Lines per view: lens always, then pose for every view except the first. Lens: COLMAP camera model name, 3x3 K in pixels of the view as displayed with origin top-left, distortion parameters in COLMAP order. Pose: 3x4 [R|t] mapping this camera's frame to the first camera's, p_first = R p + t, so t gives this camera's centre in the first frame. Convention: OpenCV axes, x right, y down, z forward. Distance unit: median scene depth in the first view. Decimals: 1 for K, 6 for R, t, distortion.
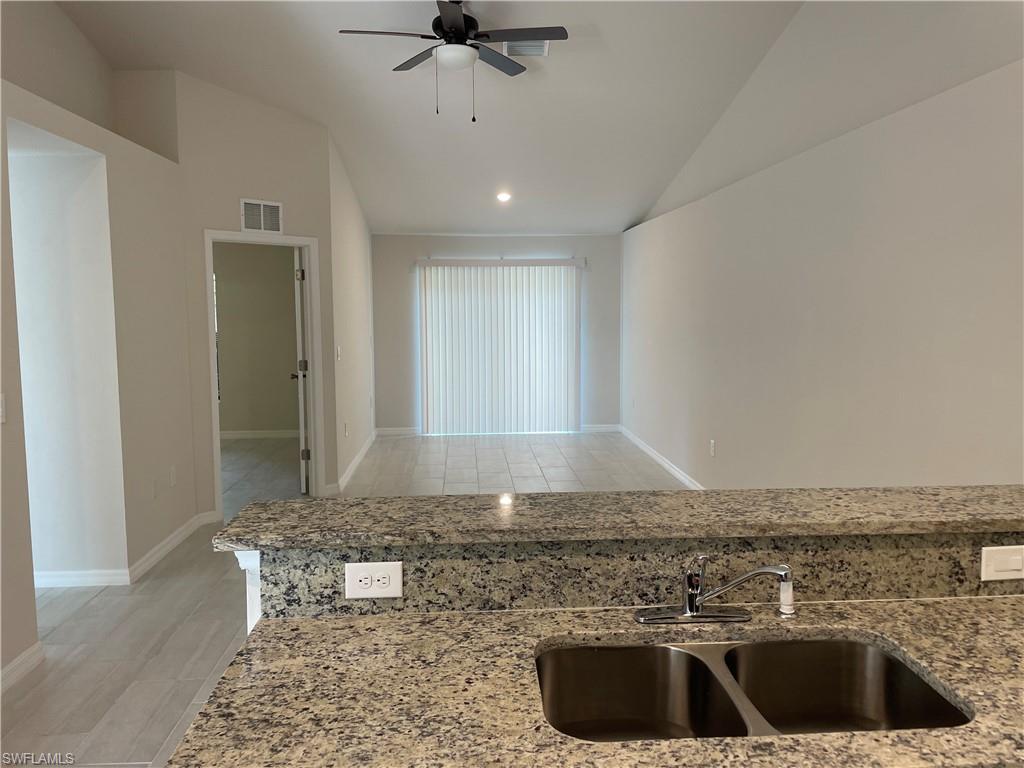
lens RADIAL K [[779.2, 0, 511.2], [0, 779.2, 381.4], [0, 0, 1]] dist [0.011050, -0.005028]
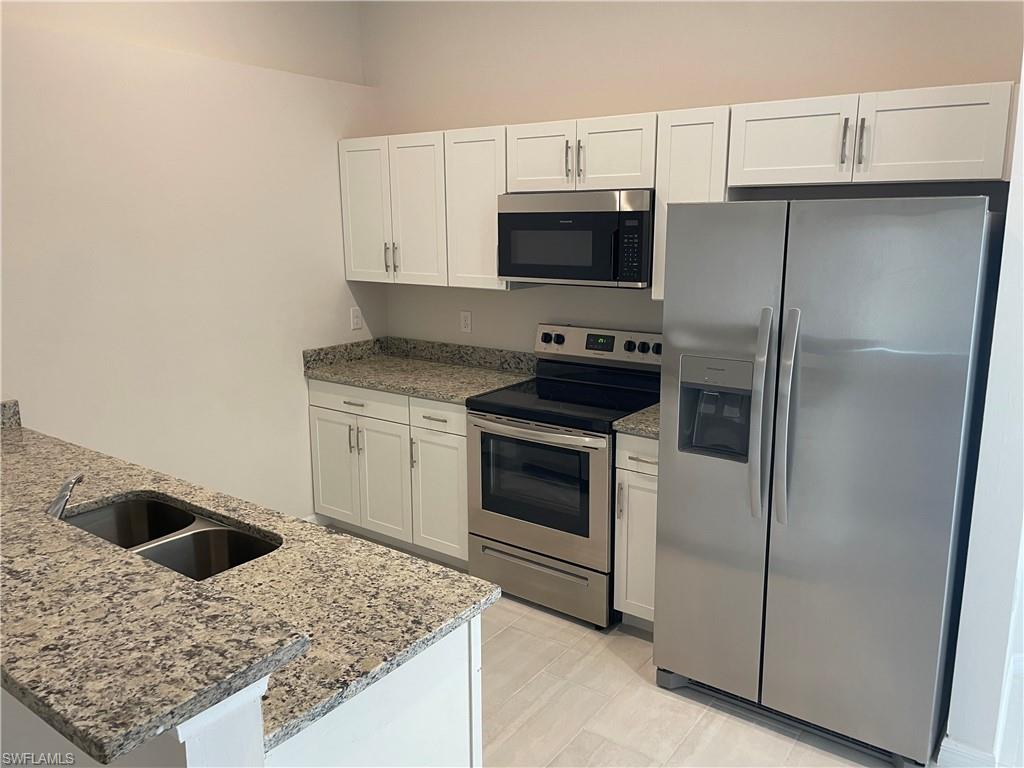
lens RADIAL K [[779.2, 0, 511.7], [0, 779.2, 382.0], [0, 0, 1]] dist [0.011050, -0.005028]
pose [[-0.764415, -0.129784, 0.631527, -1.188116], [0.070968, 0.956639, 0.282498, -0.267099], [-0.640807, 0.260764, -0.722059, 1.669466]]
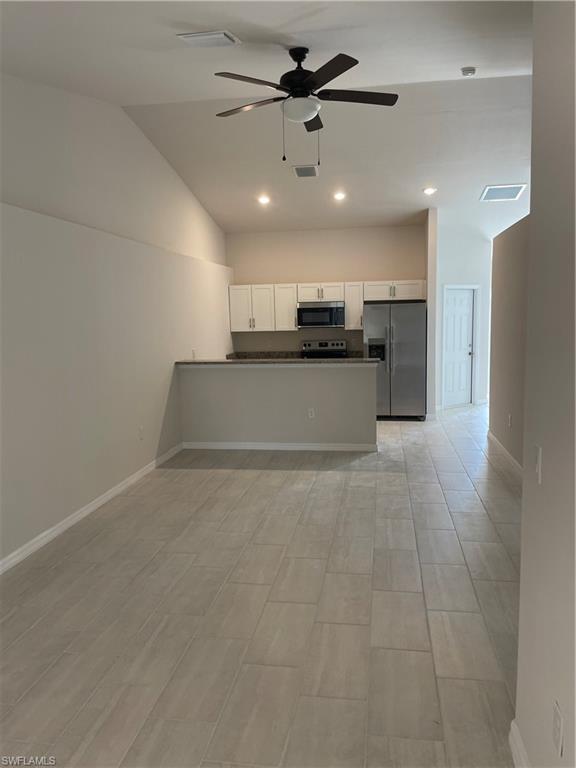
lens RADIAL K [[584.4, 0, 288.3], [0, 584.4, 384.1], [0, 0, 1]] dist [0.011050, -0.005028]
pose [[-0.973307, -0.007497, 0.229383, -1.039725], [0.043689, 0.975138, 0.217249, -0.489108], [-0.225309, 0.221471, -0.948782, 4.099989]]
